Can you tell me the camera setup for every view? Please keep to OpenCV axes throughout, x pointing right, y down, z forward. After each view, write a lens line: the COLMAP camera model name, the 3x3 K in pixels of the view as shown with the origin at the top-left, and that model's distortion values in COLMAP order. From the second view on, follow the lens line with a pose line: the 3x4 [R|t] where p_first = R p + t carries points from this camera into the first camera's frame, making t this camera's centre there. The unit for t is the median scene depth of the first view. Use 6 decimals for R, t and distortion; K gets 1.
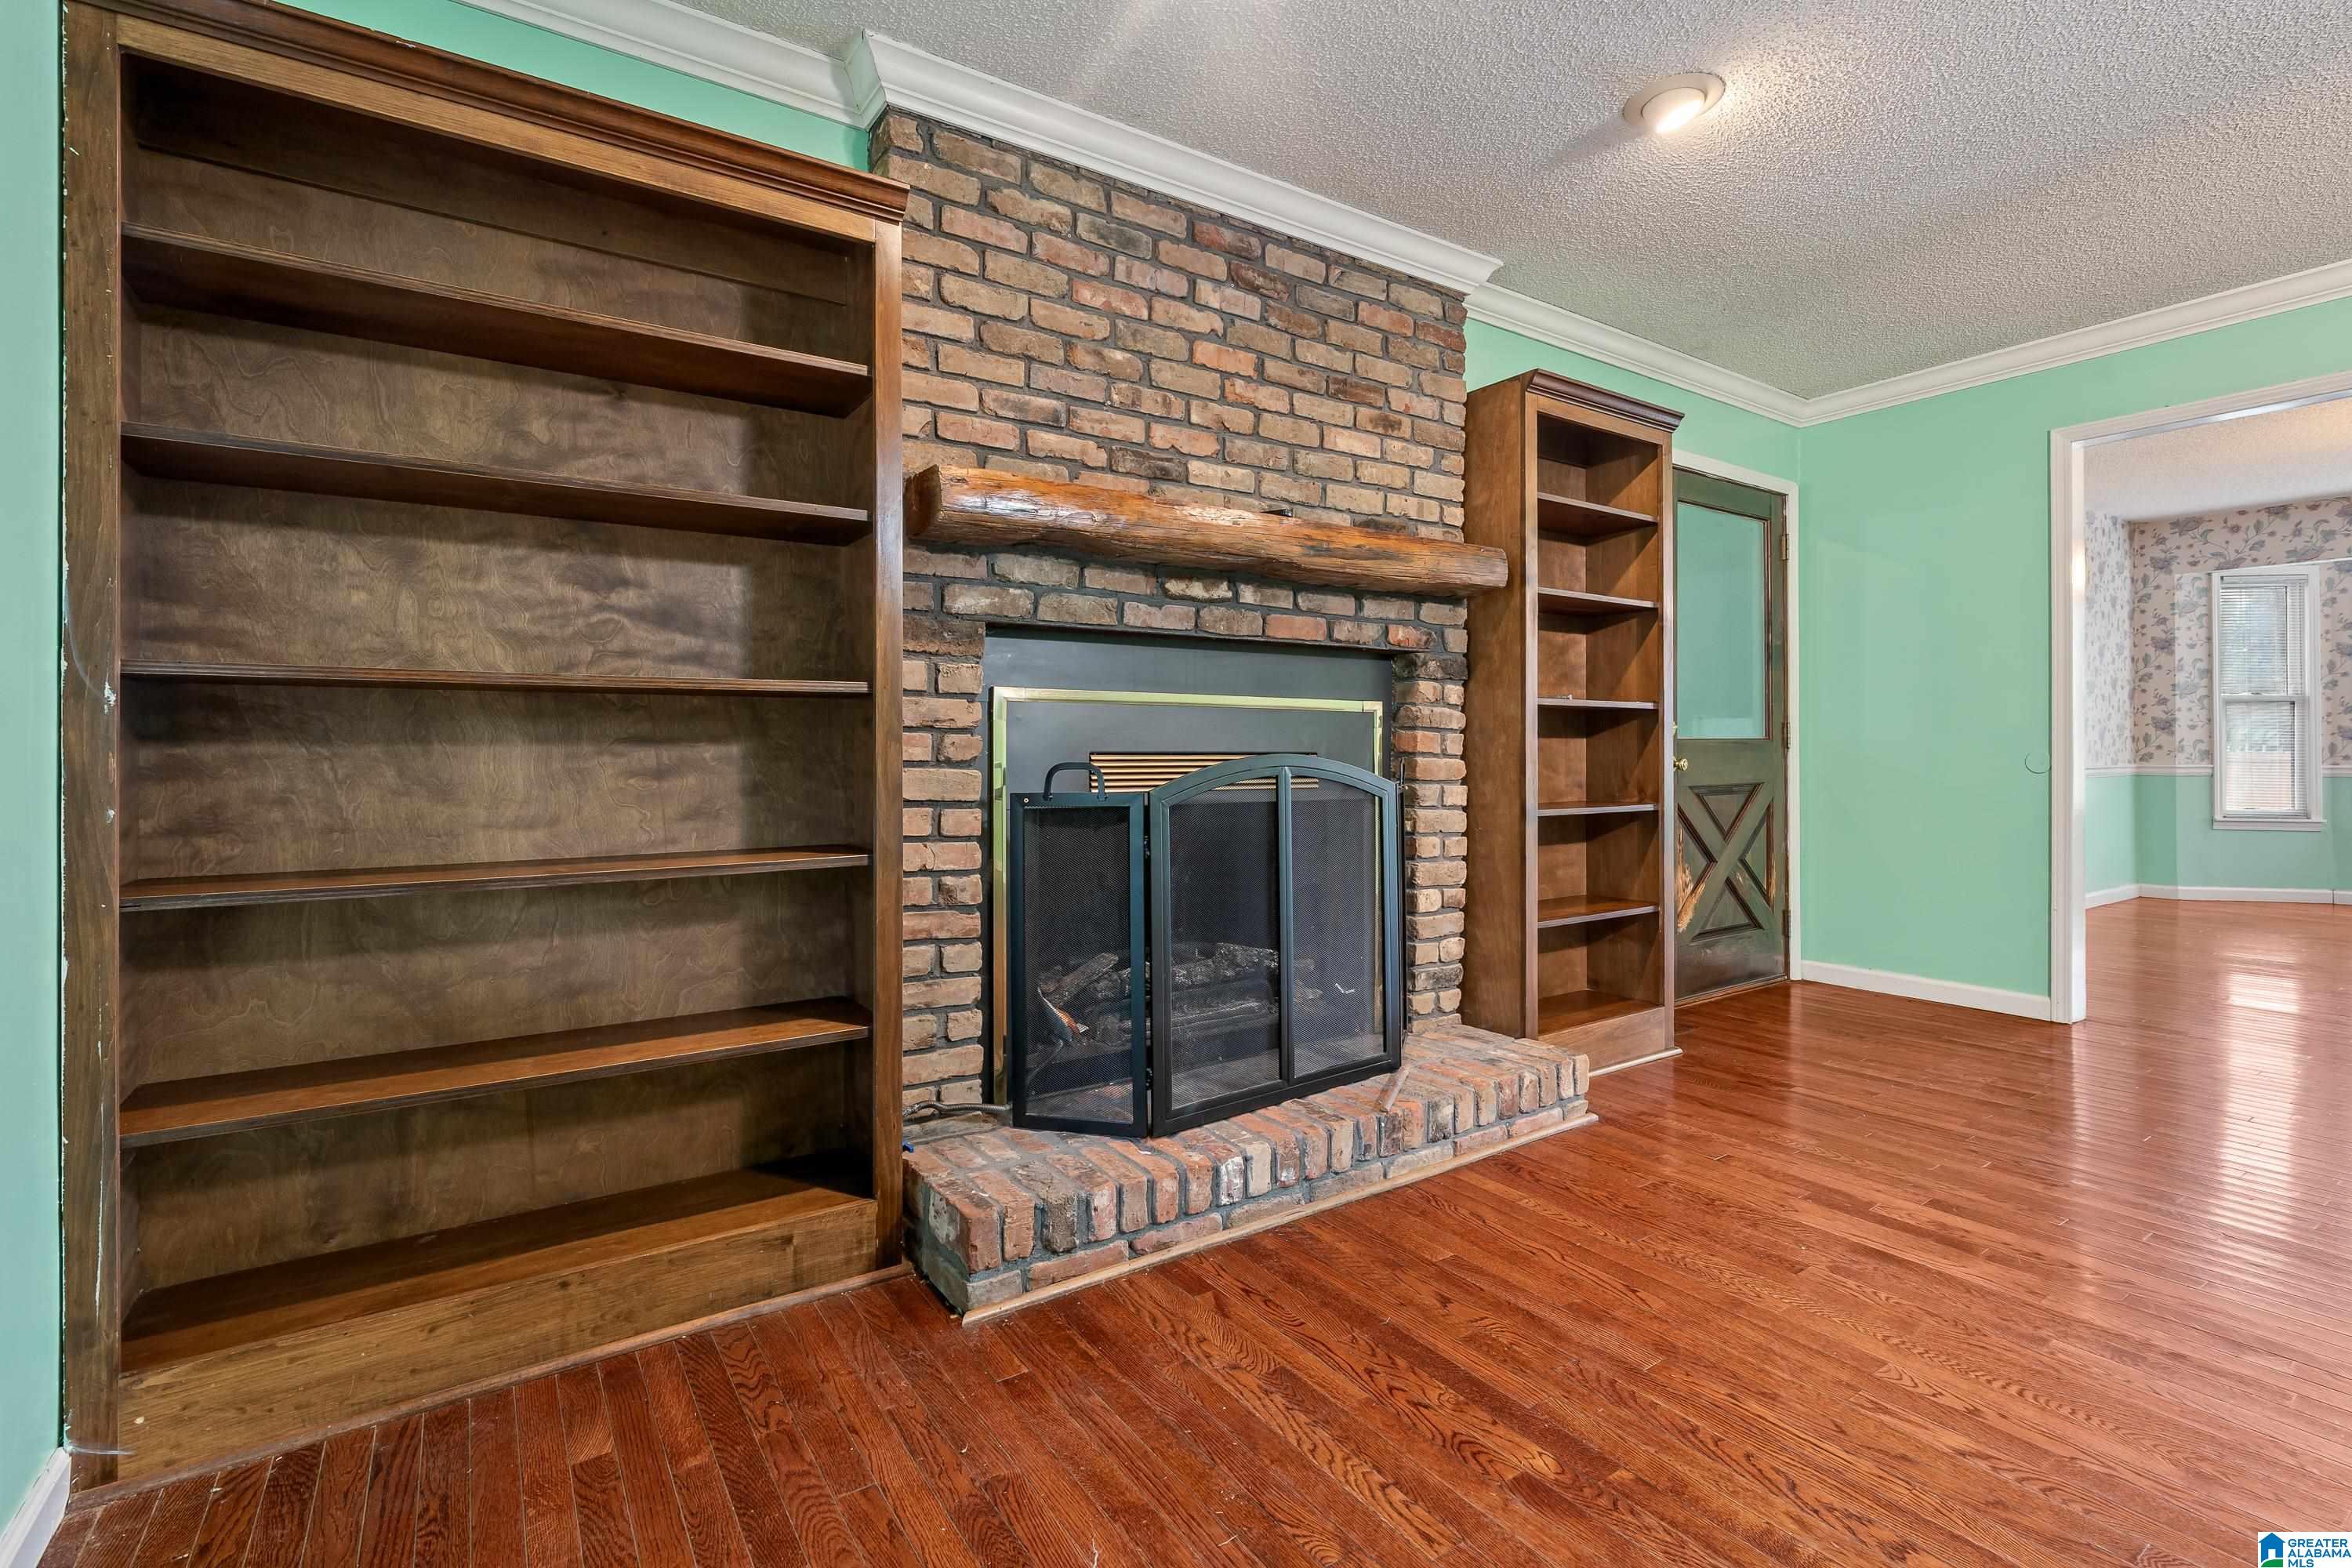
lens RADIAL K [[1076.4, 0, 1176.2], [0, 1076.4, 747.1], [0, 0, 1]] dist [-0.008120, 0.001115]
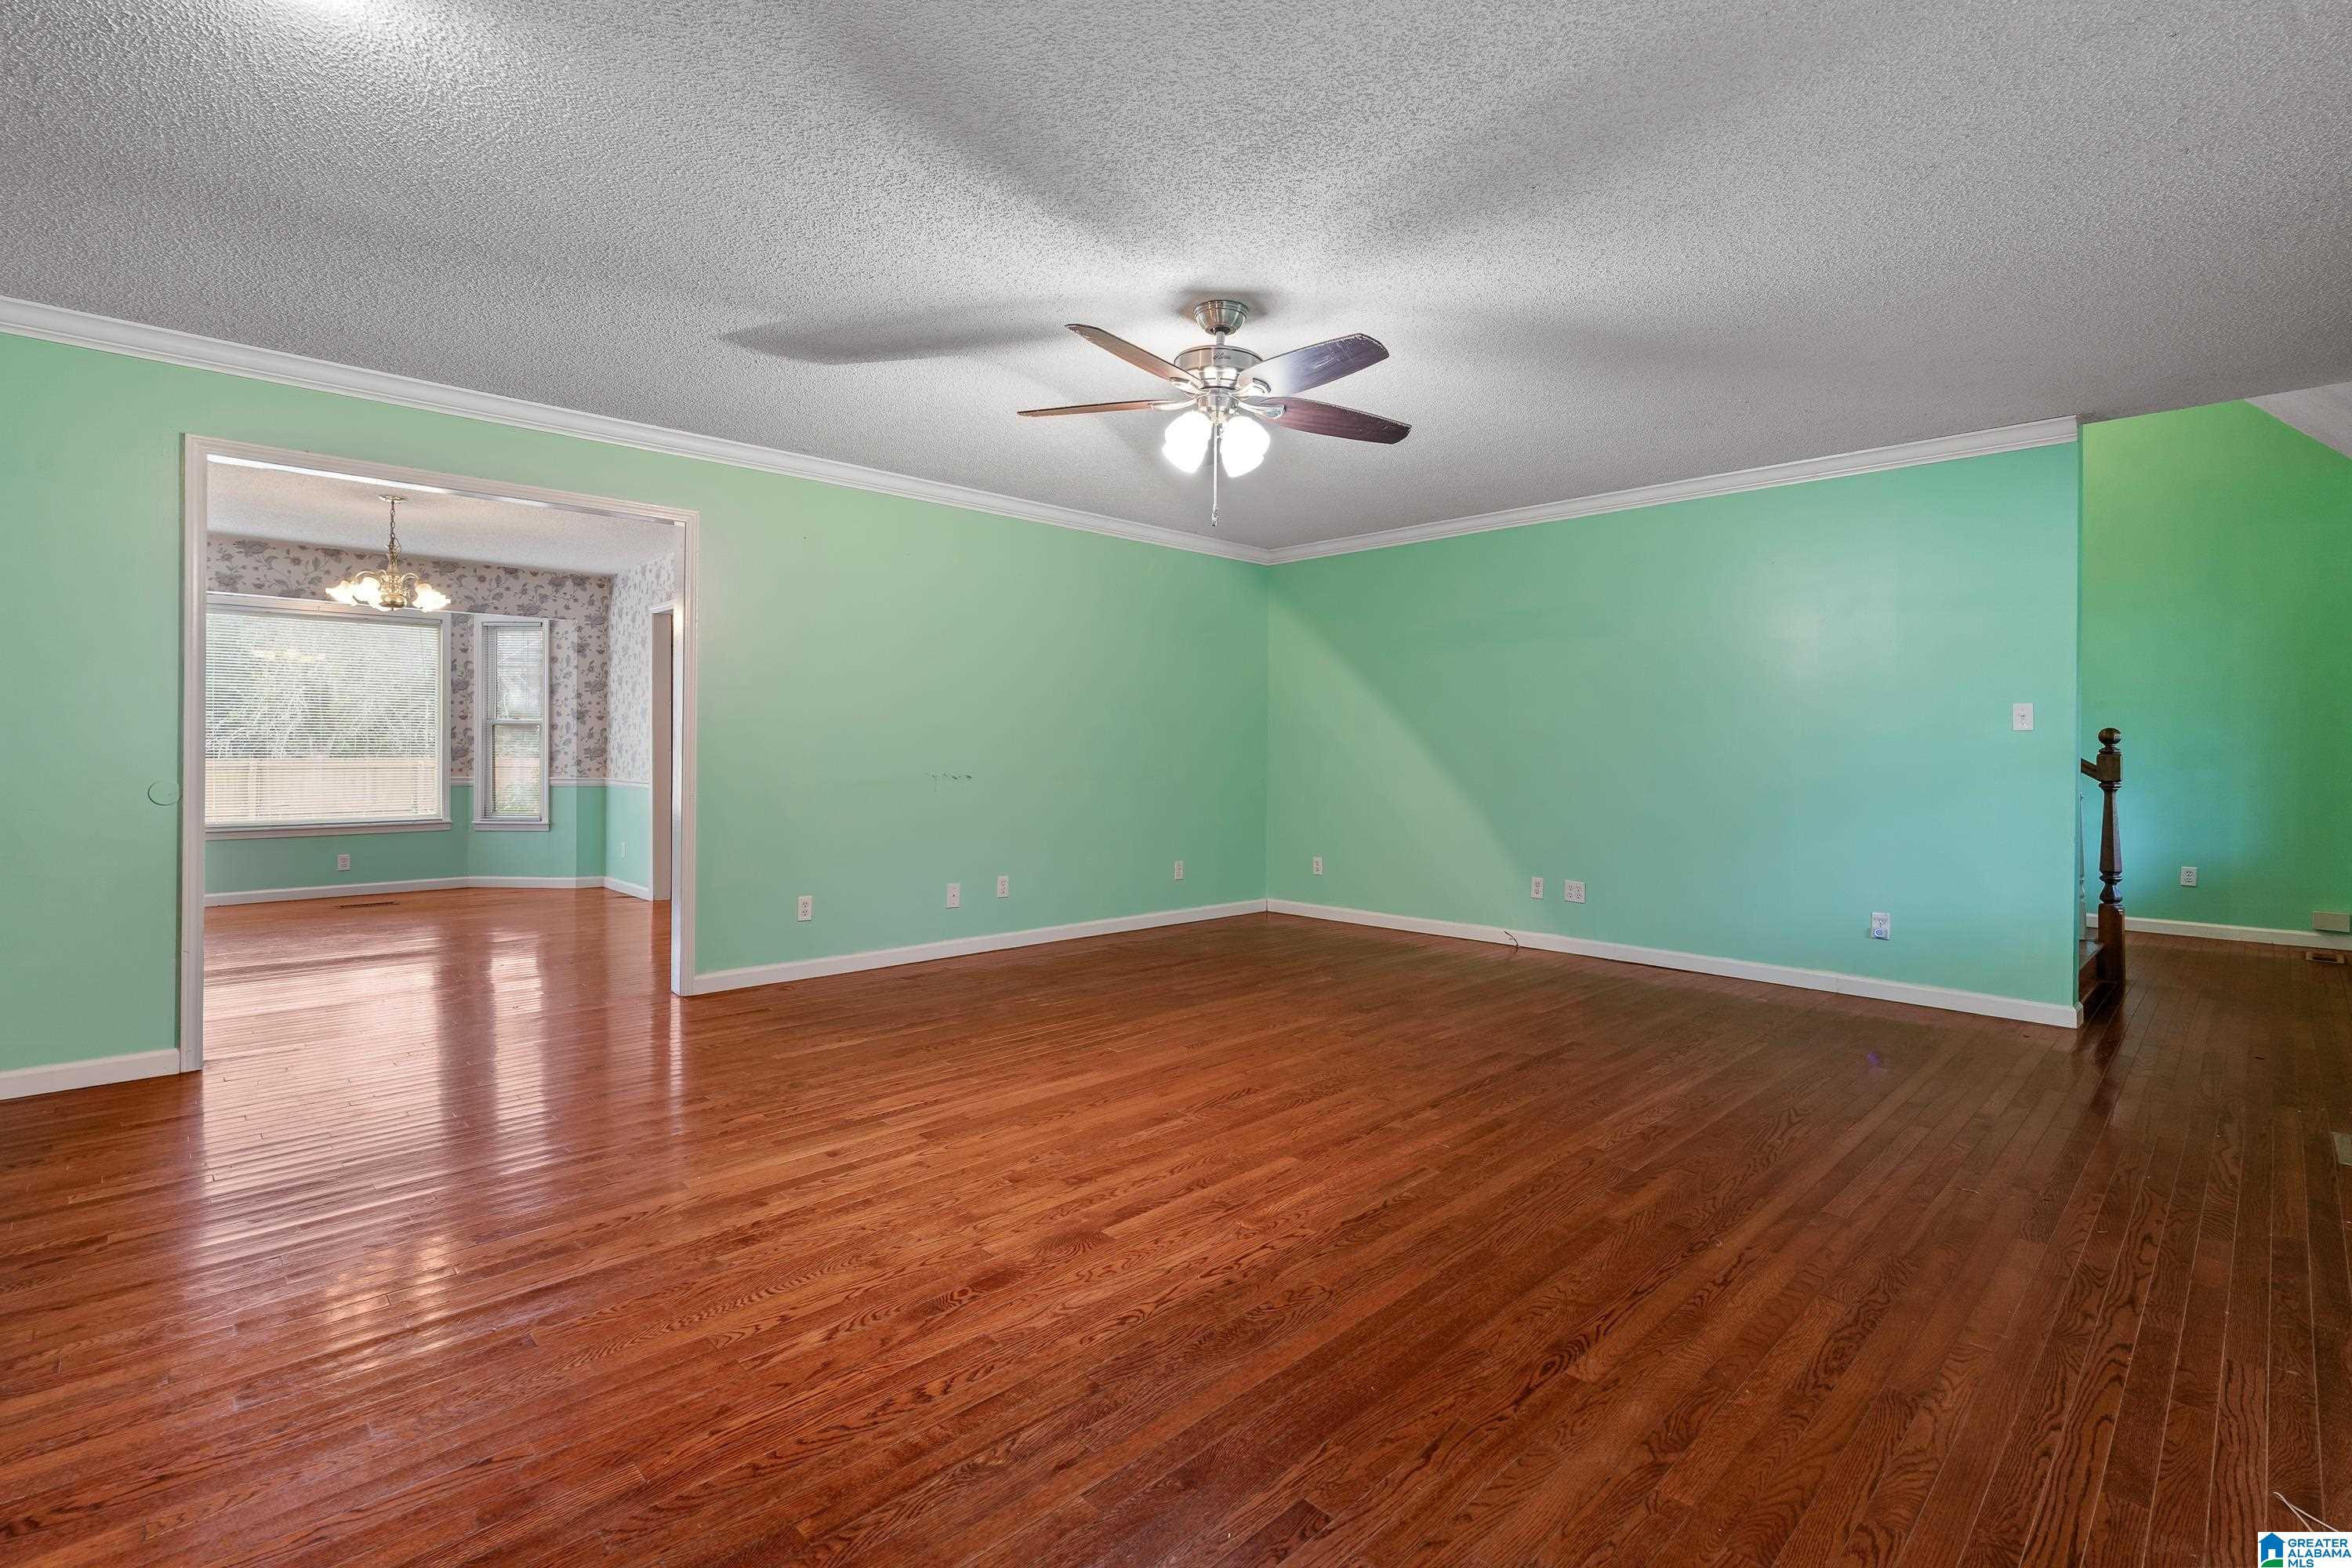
lens RADIAL K [[1075.3, 0, 1184.8], [0, 1075.3, 747.1], [0, 0, 1]] dist [-0.004290, -0.000548]
pose [[-0.185778, 0.006678, 0.982569, -0.370638], [-0.005637, 0.999953, -0.007862, -0.034118], [-0.982576, -0.007000, -0.185732, 0.466872]]
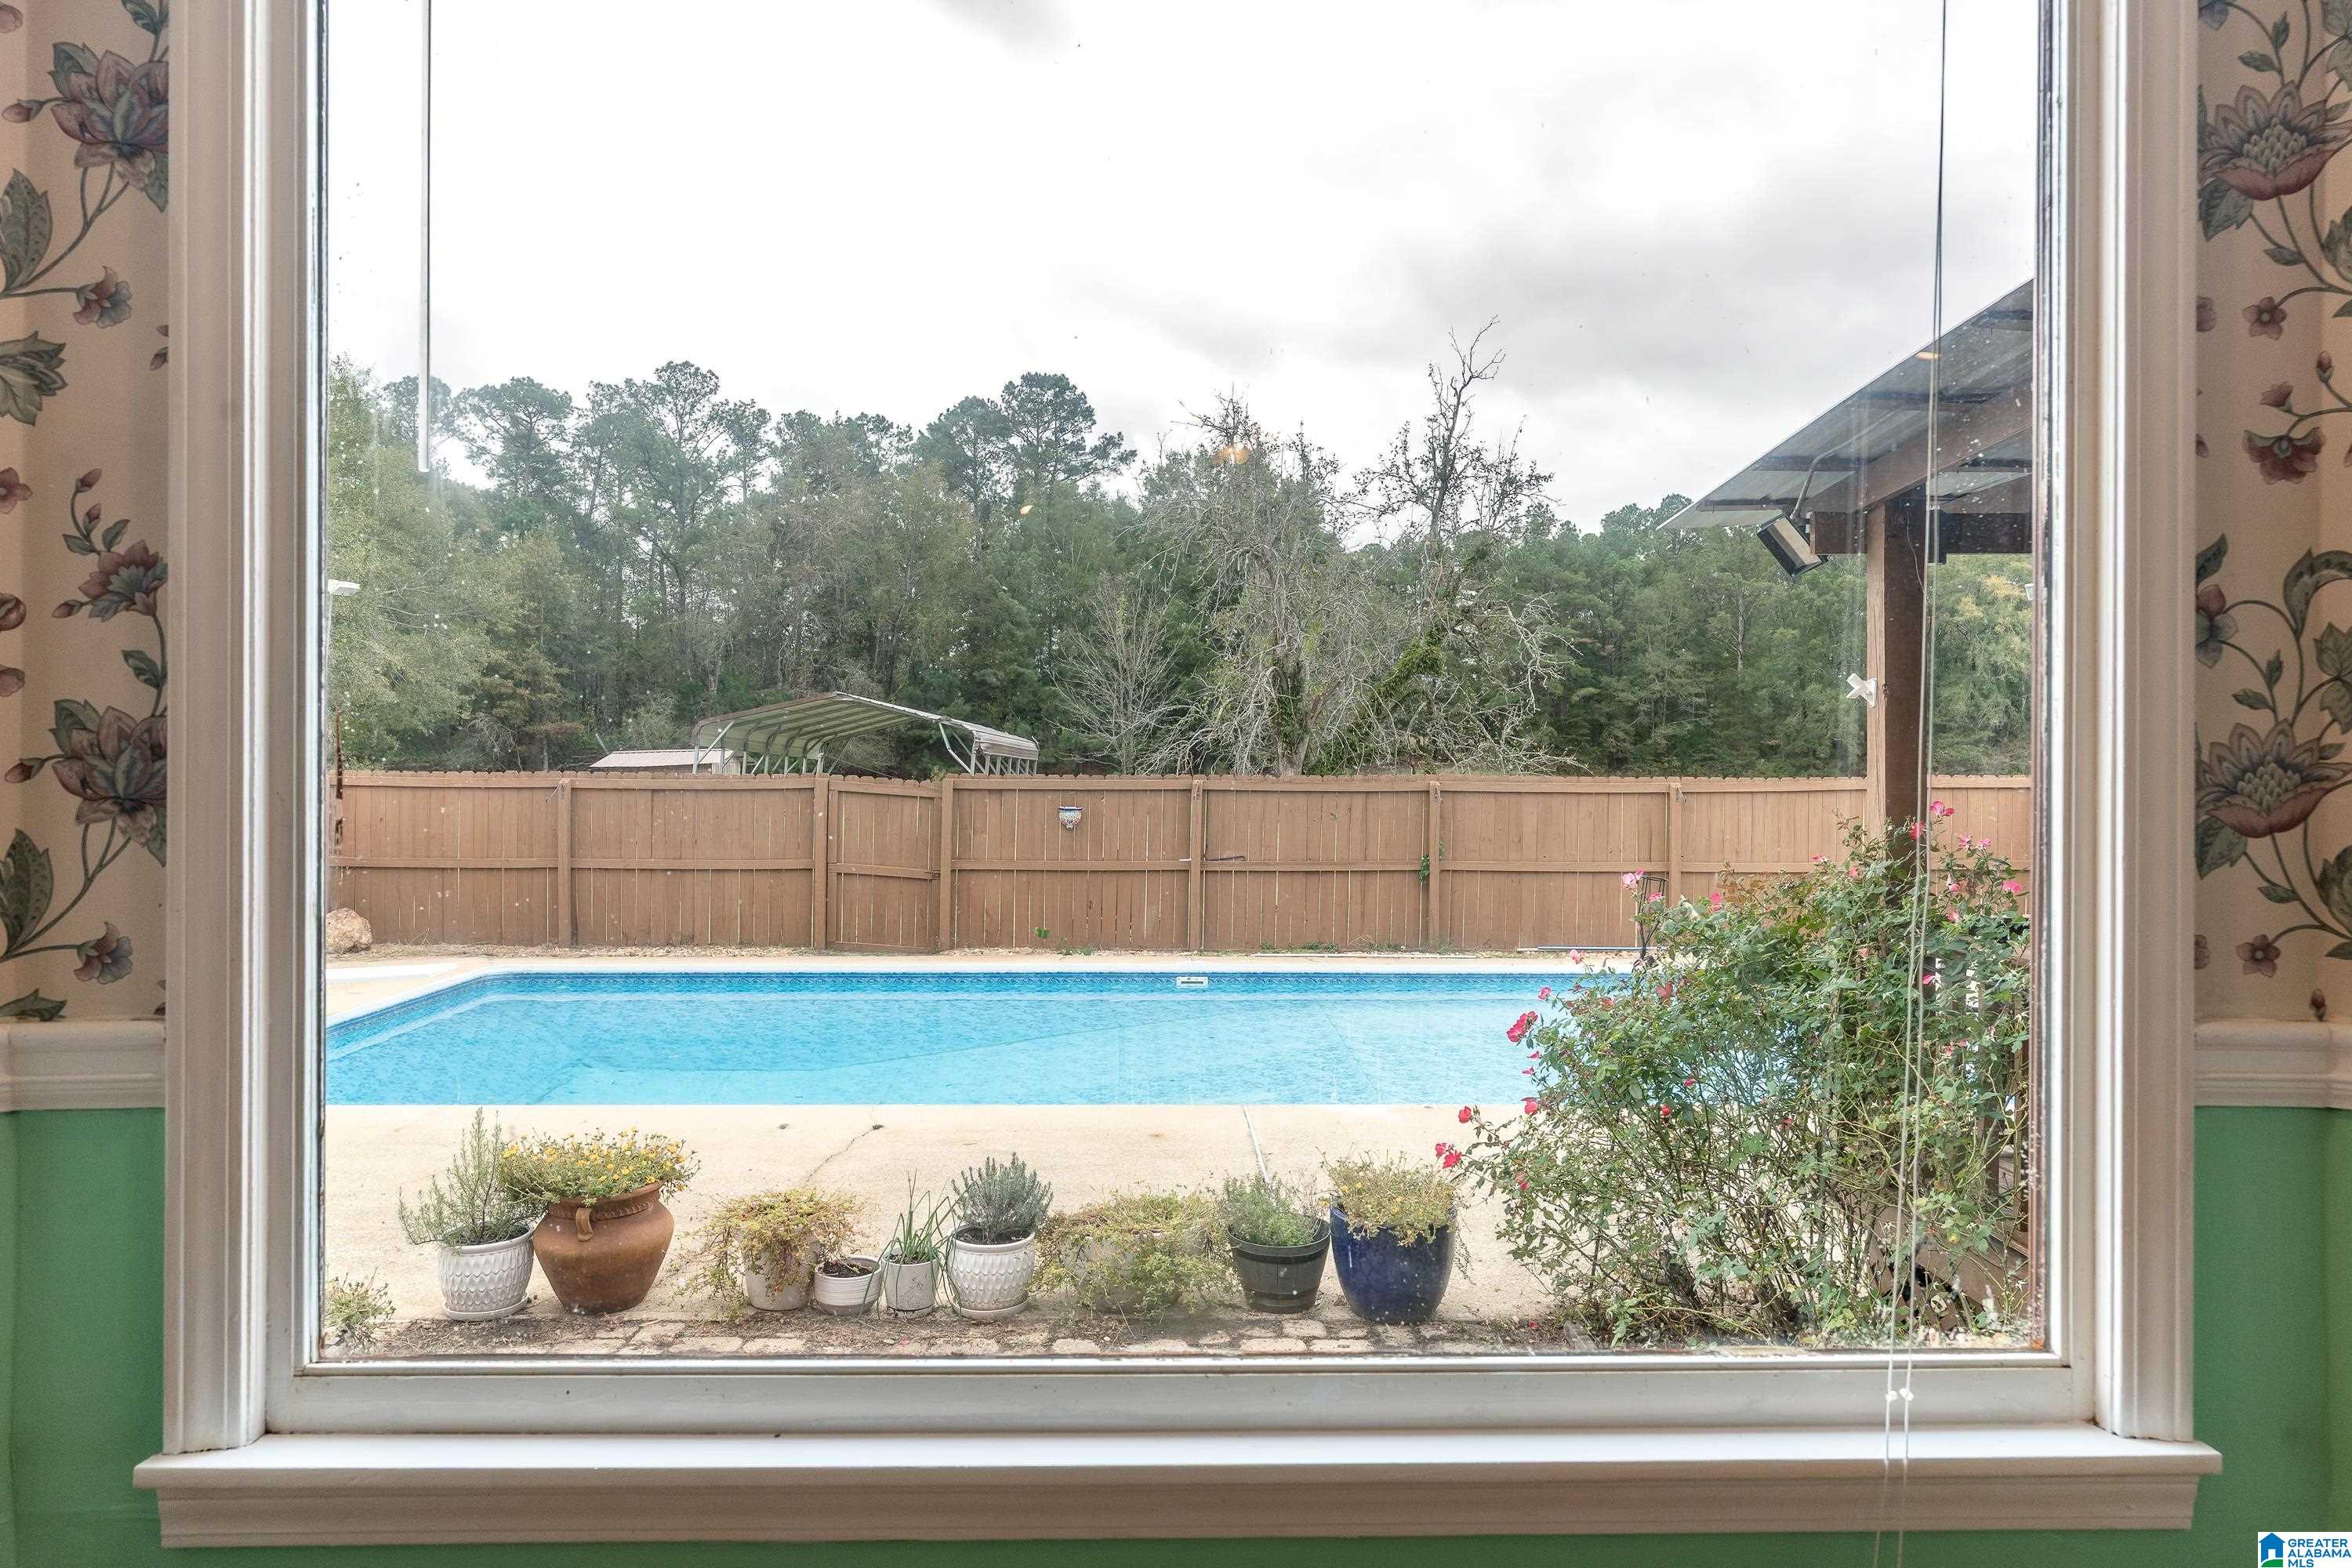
lens RADIAL K [[1589.6, 0, 1175.4], [0, 1589.6, 768.5], [0, 0, 1]] dist [0.000104, 0.000076]
pose [[0.536349, -0.000397, 0.843996, 2.539261], [-0.007595, 0.999957, 0.005297, -0.037478], [-0.843962, -0.009251, 0.536323, 1.999023]]
